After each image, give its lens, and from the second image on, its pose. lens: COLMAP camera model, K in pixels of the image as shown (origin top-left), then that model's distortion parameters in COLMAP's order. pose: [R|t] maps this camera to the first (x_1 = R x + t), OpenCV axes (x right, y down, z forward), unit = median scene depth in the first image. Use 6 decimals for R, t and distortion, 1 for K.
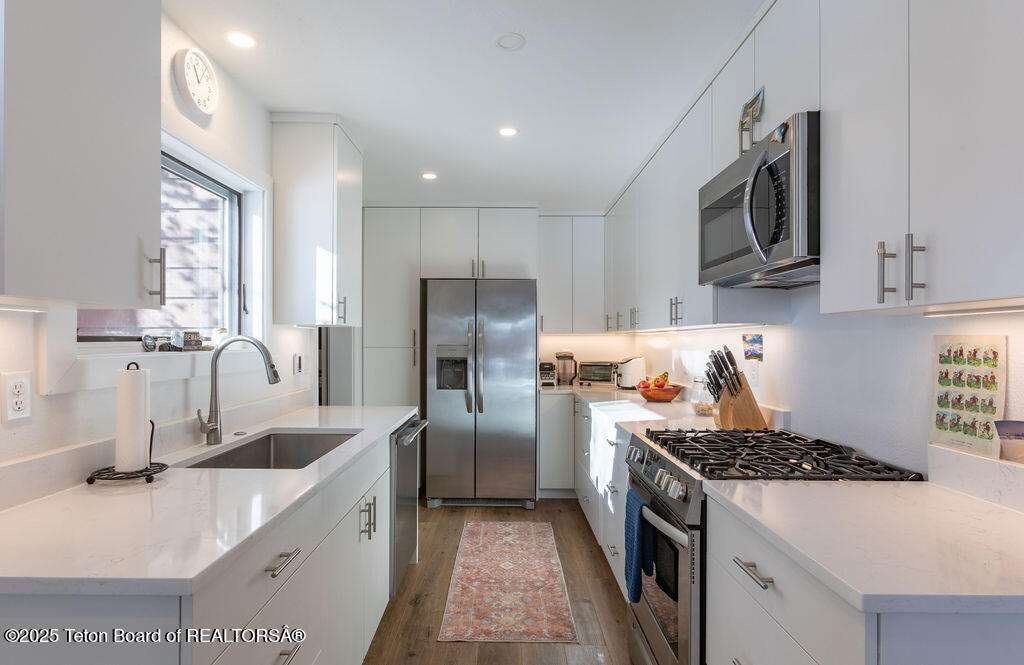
lens RADIAL K [[534.7, 0, 512.0], [0, 534.7, 332.5], [0, 0, 1]] dist [-0.000903, -0.000019]
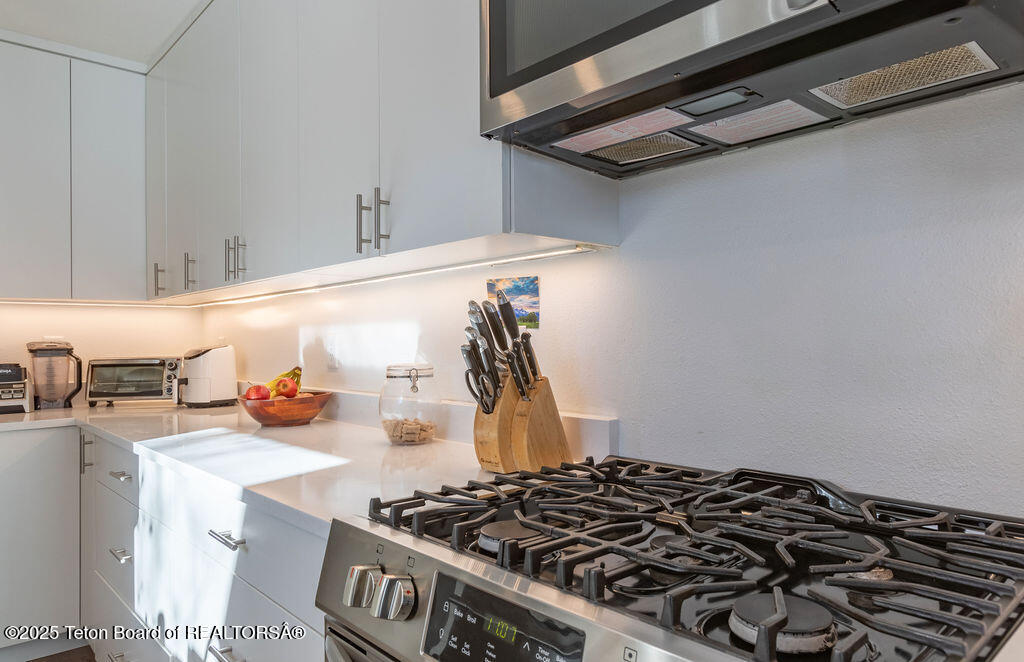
lens RADIAL K [[664.9, 0, 512.0], [0, 664.9, 331.0], [0, 0, 1]] dist [0.004196, 0.001091]
pose [[0.745862, 0.002239, 0.666096, 0.010782], [0.001491, 0.999986, -0.005031, 0.037702], [-0.666098, 0.004746, 0.745849, 0.333319]]
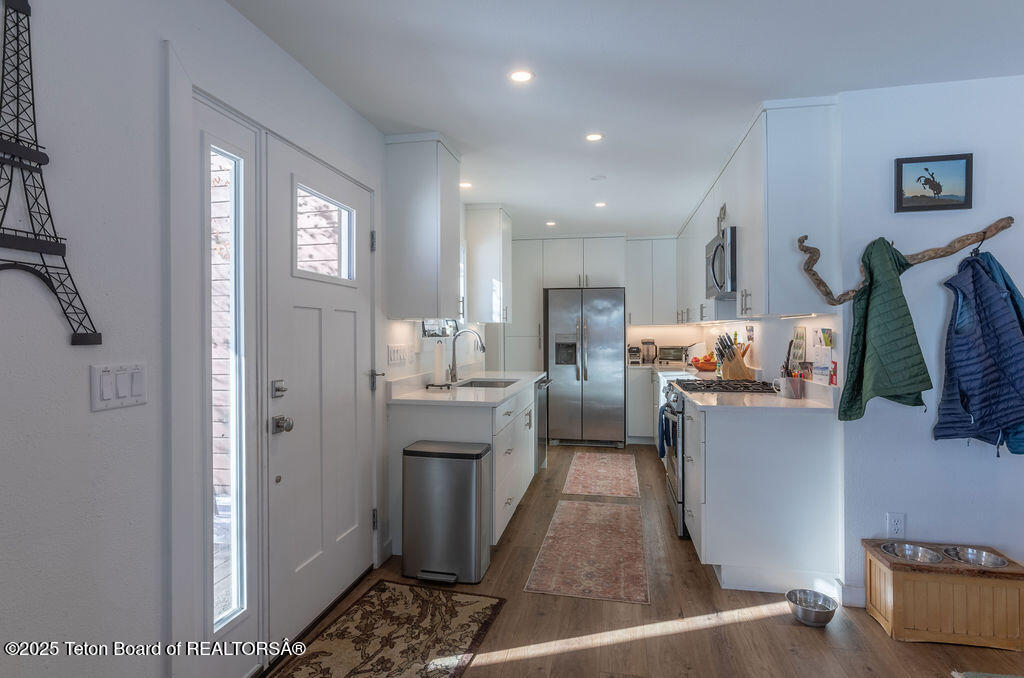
lens RADIAL K [[551.3, 0, 512.0], [0, 551.3, 339.0], [0, 0, 1]] dist [-0.068232, 0.000013]
pose [[0.980986, -0.004431, -0.194029, 0.035531], [0.009920, 0.999577, 0.027329, -0.005844], [0.193826, -0.028734, 0.980615, -0.503052]]
